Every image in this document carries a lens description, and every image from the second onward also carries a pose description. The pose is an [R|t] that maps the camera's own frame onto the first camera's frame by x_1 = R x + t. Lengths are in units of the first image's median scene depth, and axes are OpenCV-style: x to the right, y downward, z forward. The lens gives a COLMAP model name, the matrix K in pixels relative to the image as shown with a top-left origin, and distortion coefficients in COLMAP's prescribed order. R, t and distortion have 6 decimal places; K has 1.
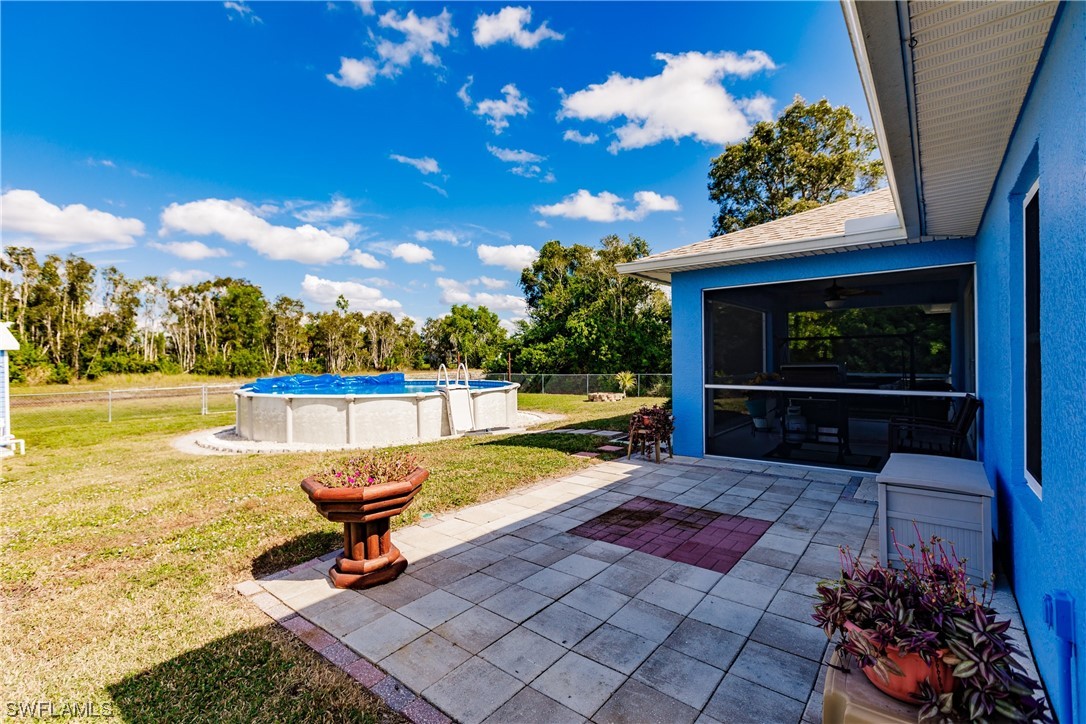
lens RADIAL K [[488.5, 0, 536.9], [0, 488.5, 358.8], [0, 0, 1]] dist [0.001835, 0.000048]
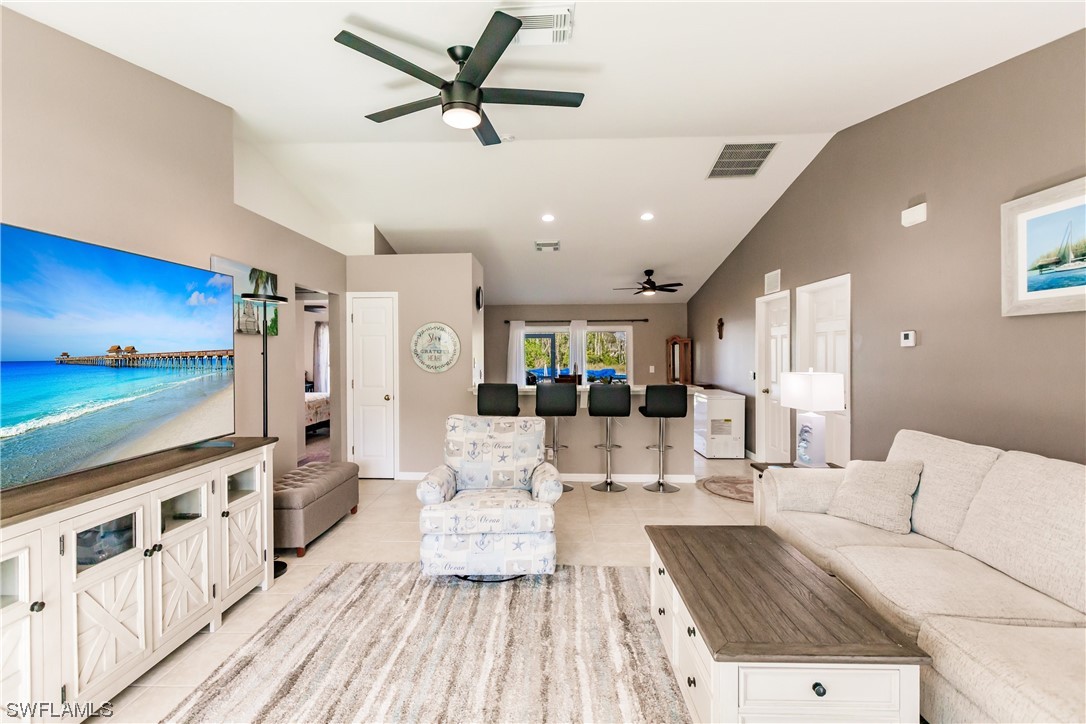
lens RADIAL K [[496.0, 0, 539.1], [0, 496.0, 360.7], [0, 0, 1]] dist [0.001982, 0.000275]
pose [[0.609909, 0.017416, -0.792280, 0.311529], [-0.003384, 0.999807, 0.019373, -0.009371], [0.792464, -0.009135, 0.609850, -0.024825]]
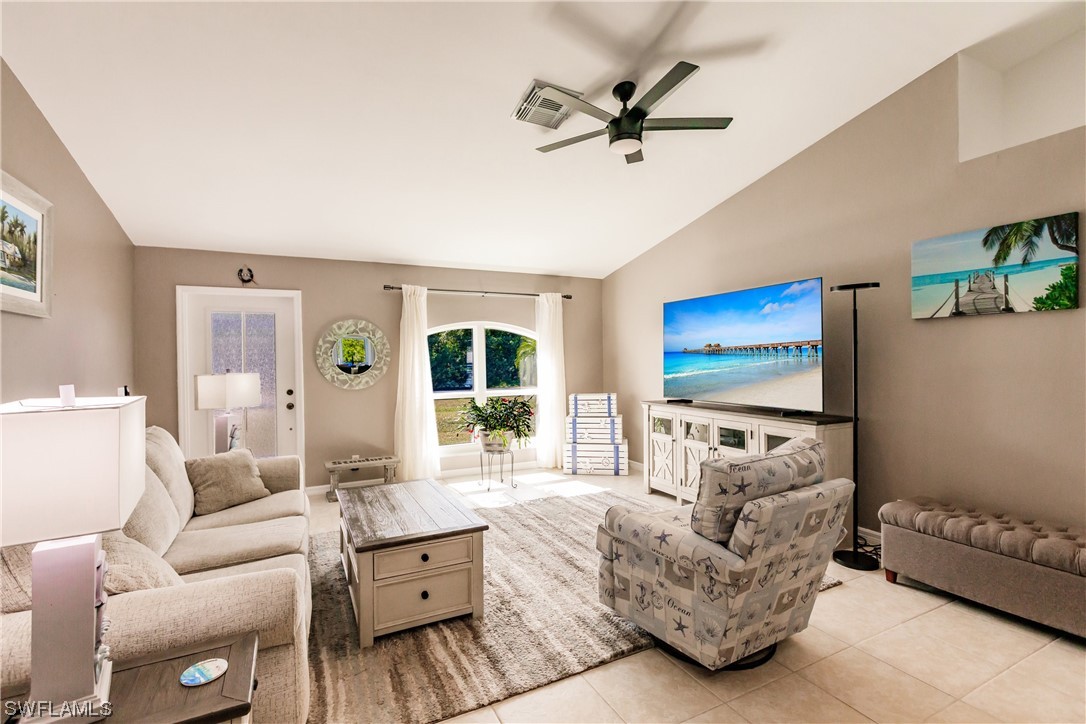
lens RADIAL K [[472.1, 0, 534.6], [0, 472.1, 362.0], [0, 0, 1]] dist [-0.000318, -0.000078]
pose [[-0.912330, 0.019097, 0.409010, 0.236354], [0.023224, 0.999717, 0.005128, -0.007246], [-0.408797, 0.014177, -0.912515, 0.080965]]
